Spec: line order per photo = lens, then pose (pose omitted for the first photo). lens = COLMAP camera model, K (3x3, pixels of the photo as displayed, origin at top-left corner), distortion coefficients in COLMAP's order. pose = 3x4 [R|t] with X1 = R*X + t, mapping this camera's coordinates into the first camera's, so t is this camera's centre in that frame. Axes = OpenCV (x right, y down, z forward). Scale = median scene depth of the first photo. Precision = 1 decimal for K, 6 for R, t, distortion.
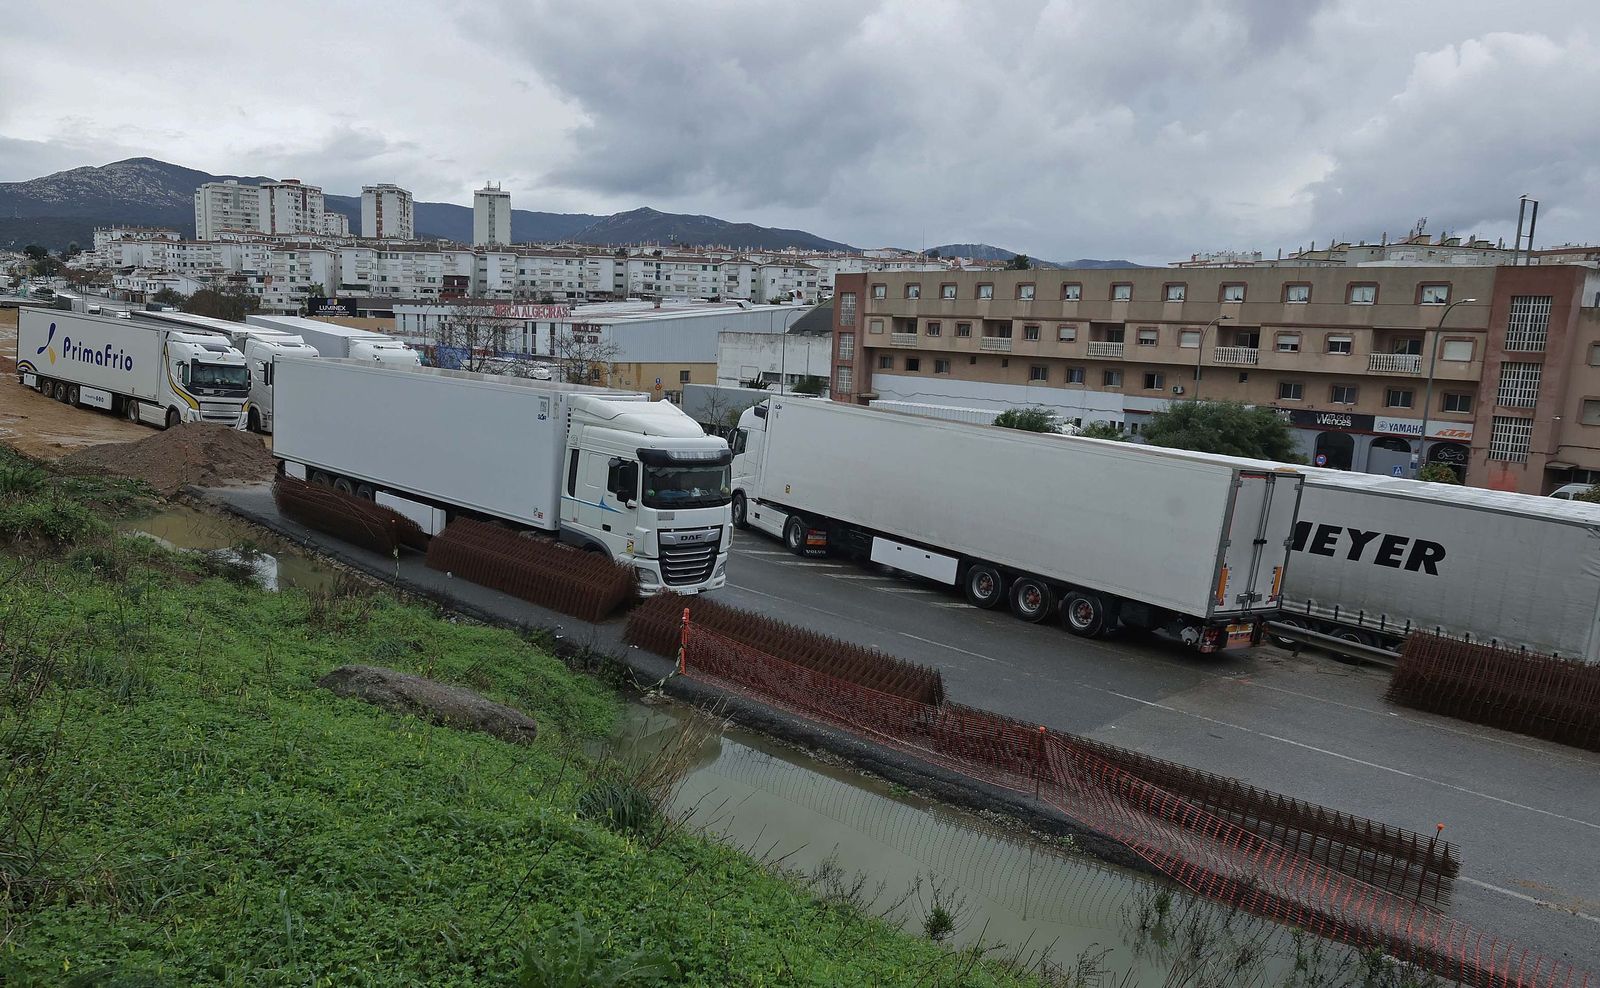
lens RADIAL K [[1052.1, 0, 800.0], [0, 1052.1, 494.0], [0, 0, 1]] dist [0.000136, -0.001364]
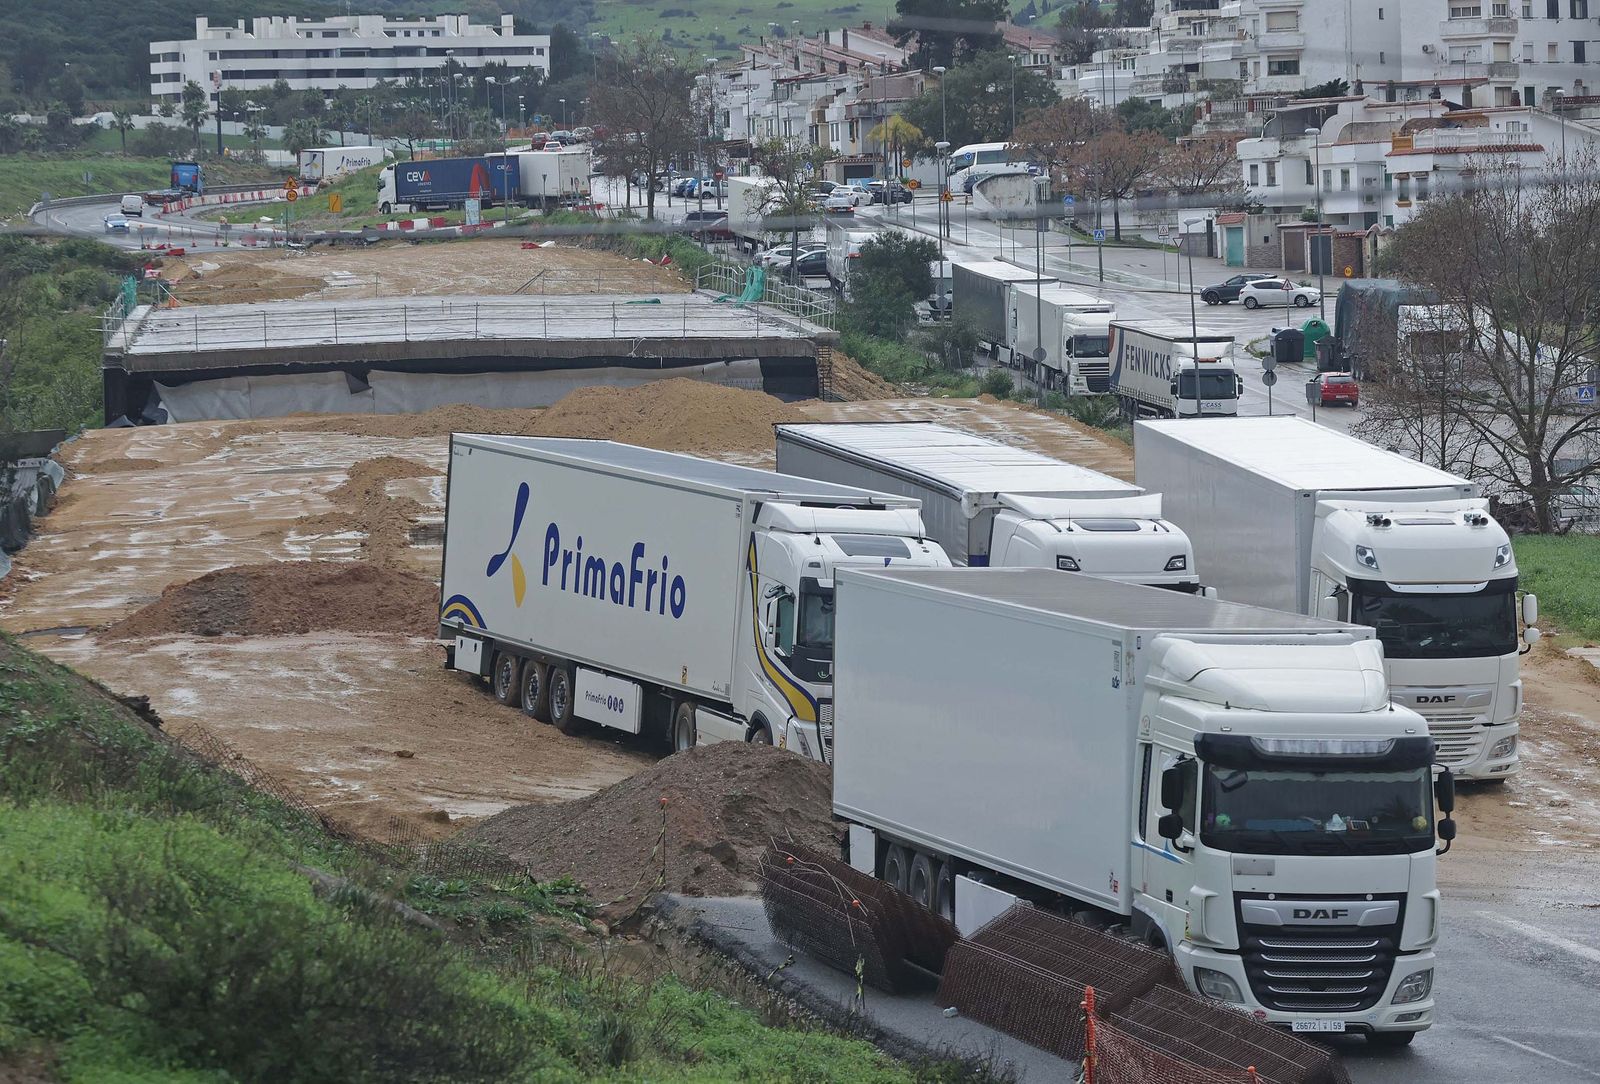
lens RADIAL K [[2020.9, 0, 800.0], [0, 2020.9, 542.0], [0, 0, 1]] dist [0.017414, 0.013983]
pose [[0.940634, -0.039090, -0.337164, -0.363929], [-0.007583, 0.990678, -0.136012, -0.050482], [0.339338, 0.130494, 0.931569, 0.382595]]
